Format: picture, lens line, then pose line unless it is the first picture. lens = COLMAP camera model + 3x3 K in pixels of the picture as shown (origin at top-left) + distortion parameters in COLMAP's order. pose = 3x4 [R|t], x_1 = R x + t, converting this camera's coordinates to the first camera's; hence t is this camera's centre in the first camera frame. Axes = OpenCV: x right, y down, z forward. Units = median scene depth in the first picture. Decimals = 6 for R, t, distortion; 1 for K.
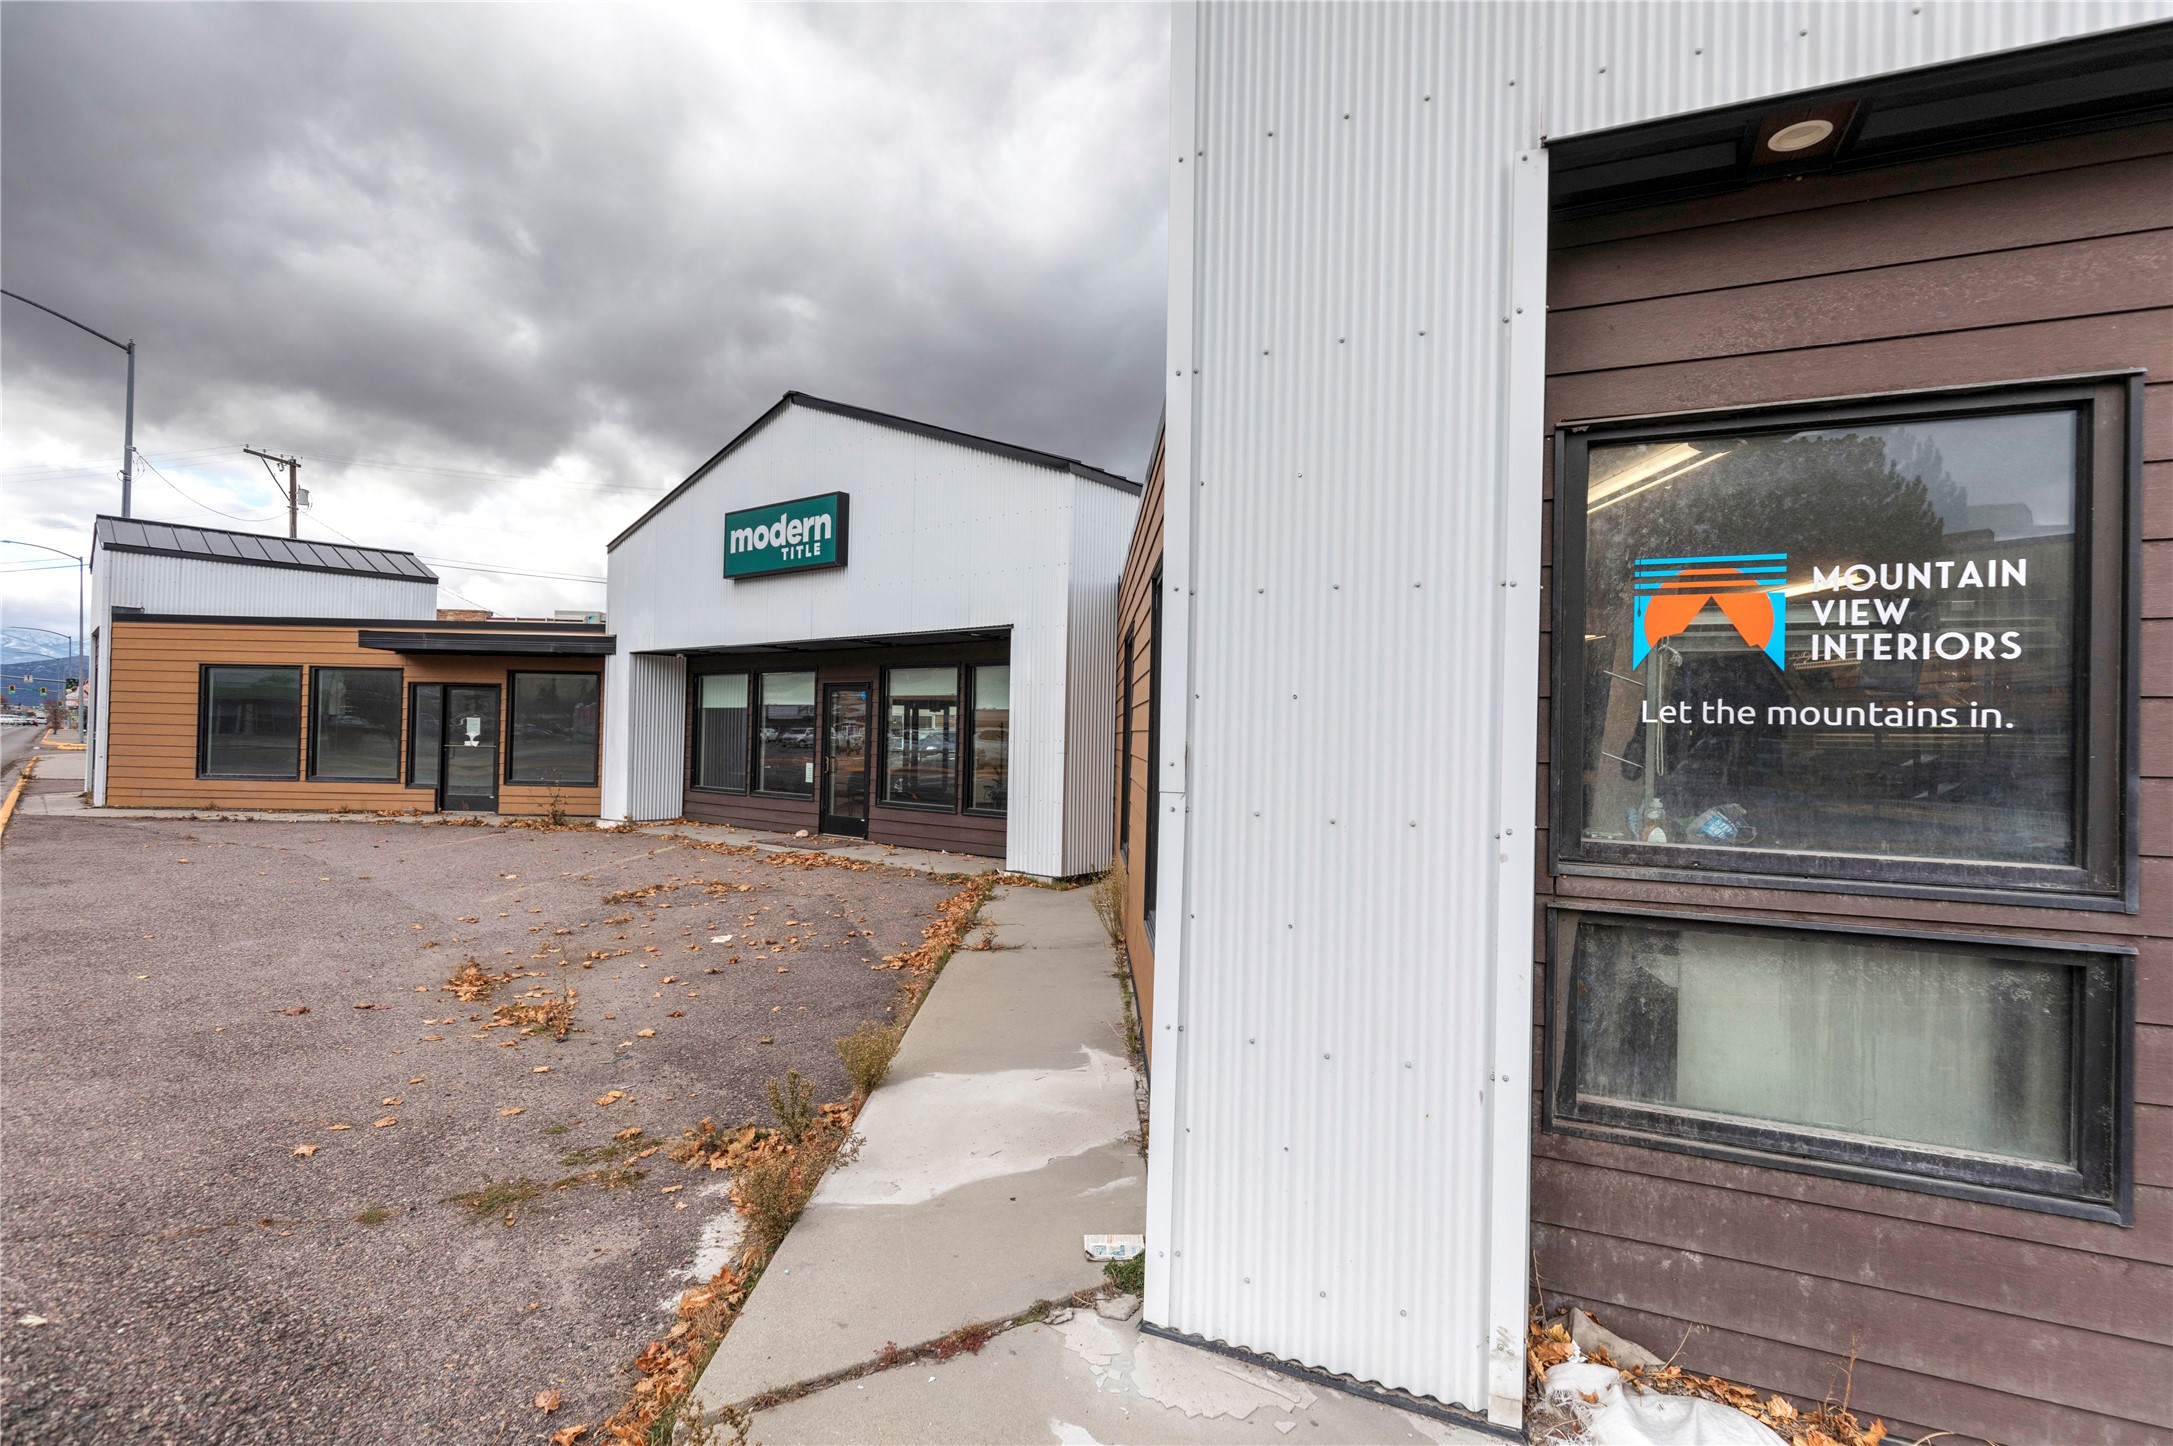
lens RADIAL K [[1052.0, 0, 1088.1], [0, 1052.0, 728.8], [0, 0, 1]] dist [0.001439, 0.000194]
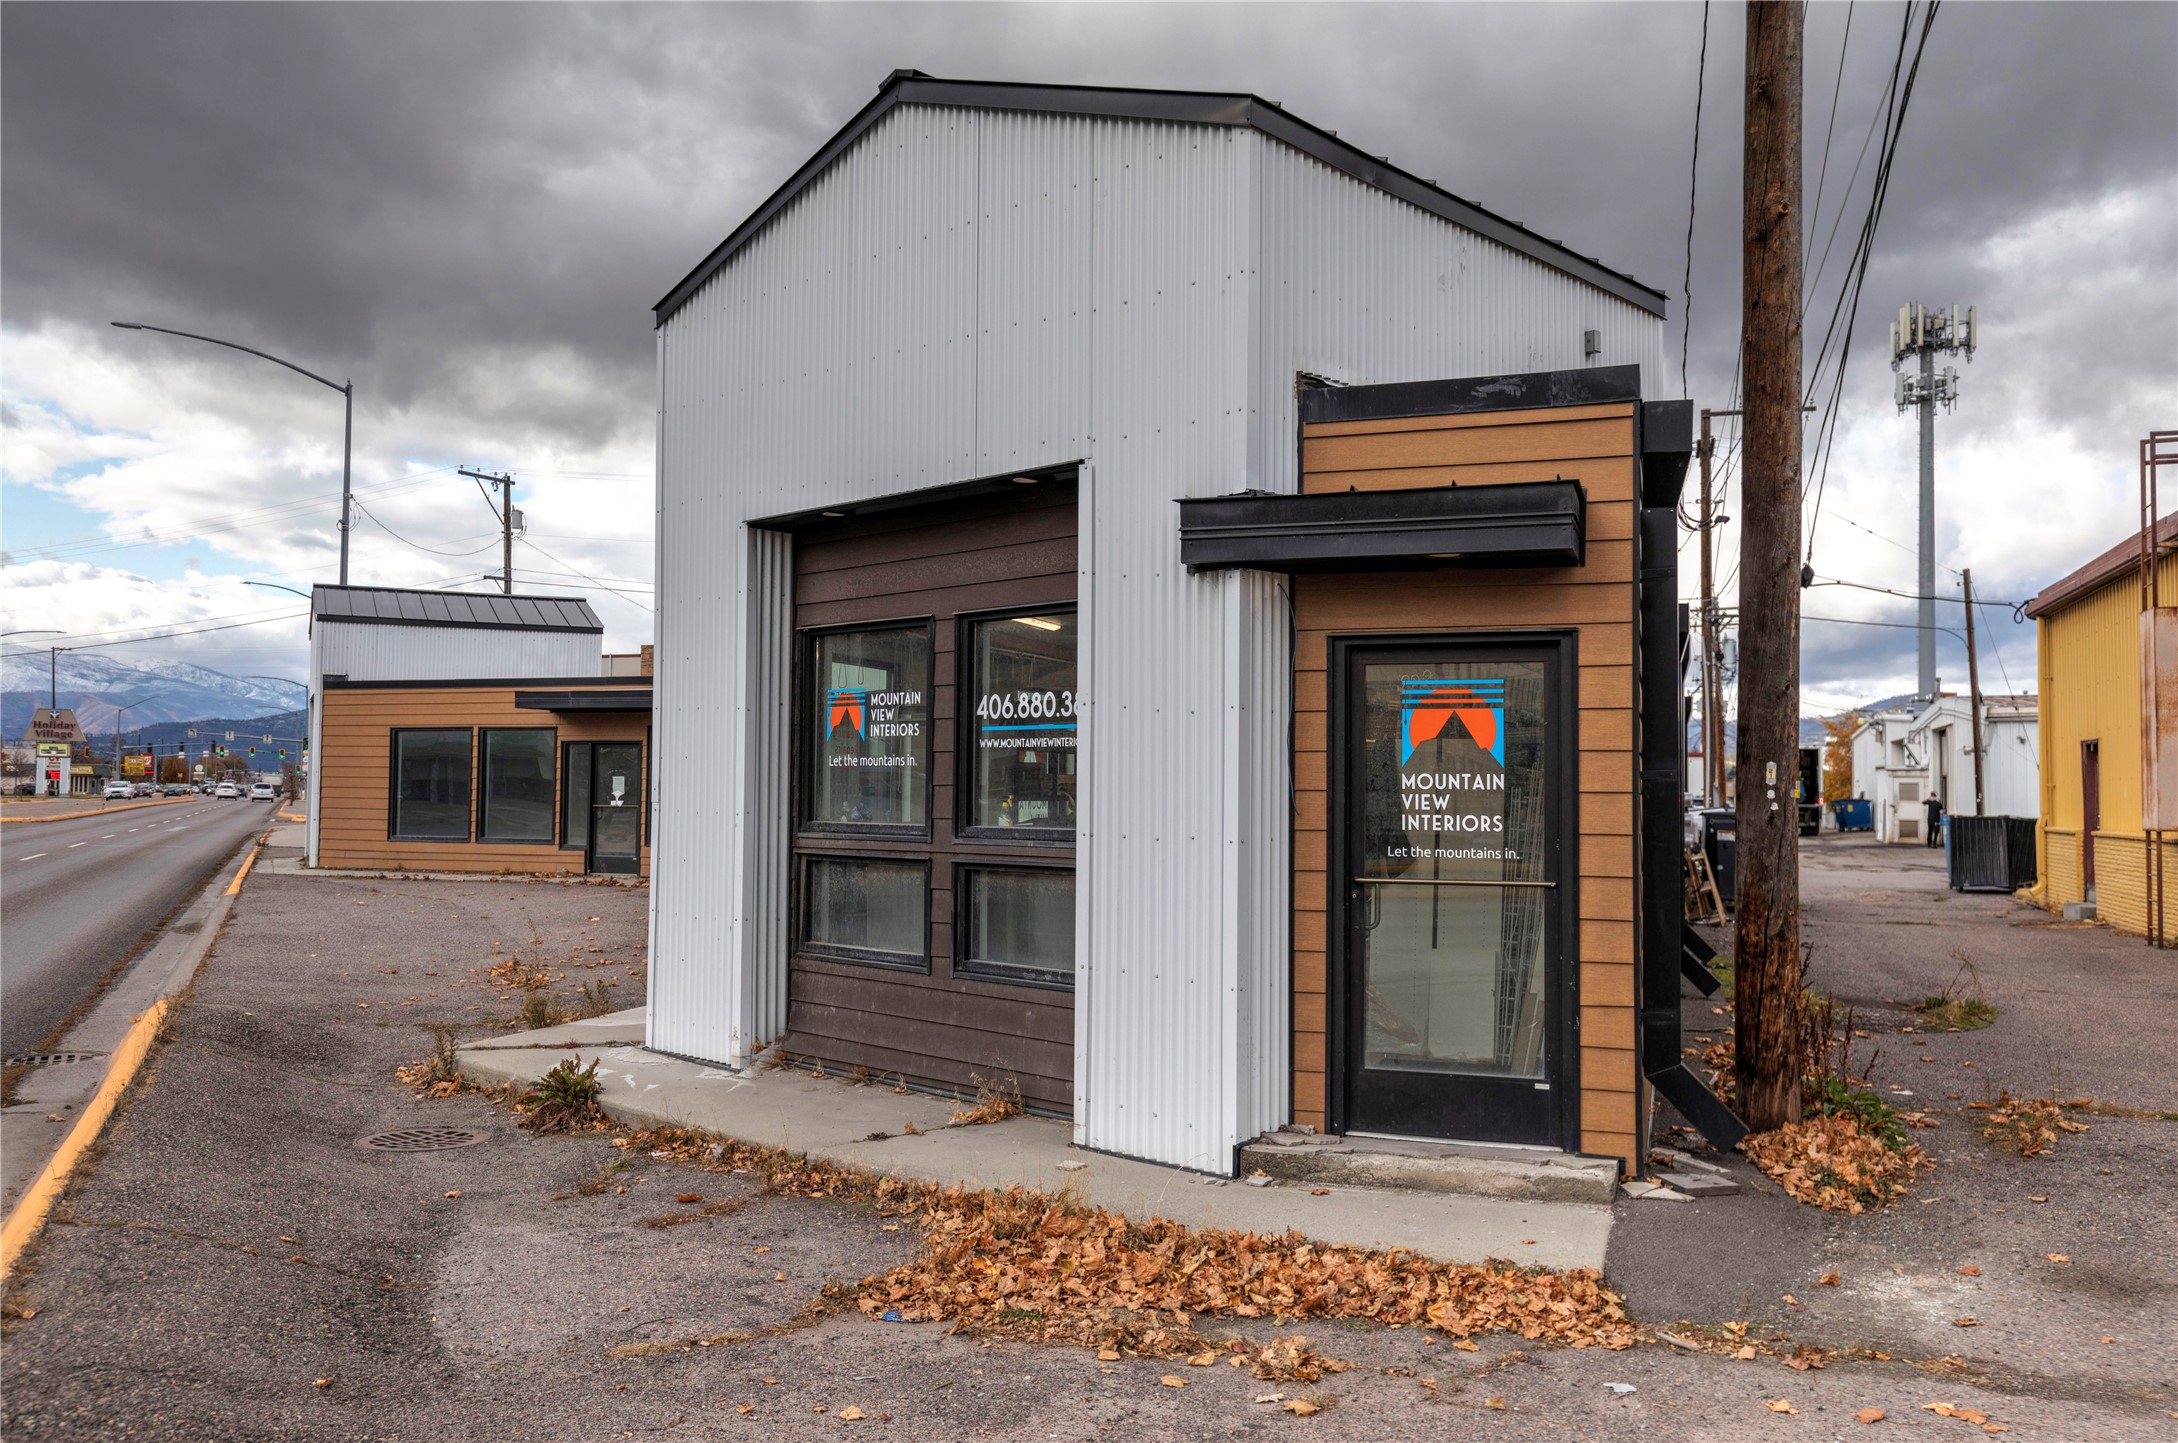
lens RADIAL K [[1765.0, 0, 1088.9], [0, 1765.0, 729.4], [0, 0, 1]] dist [-0.001706, -0.002067]
pose [[0.938104, -0.025174, -0.345439, 0.381834], [0.013926, 0.999290, -0.035005, 0.009041], [0.346075, 0.028028, 0.937788, -0.369273]]
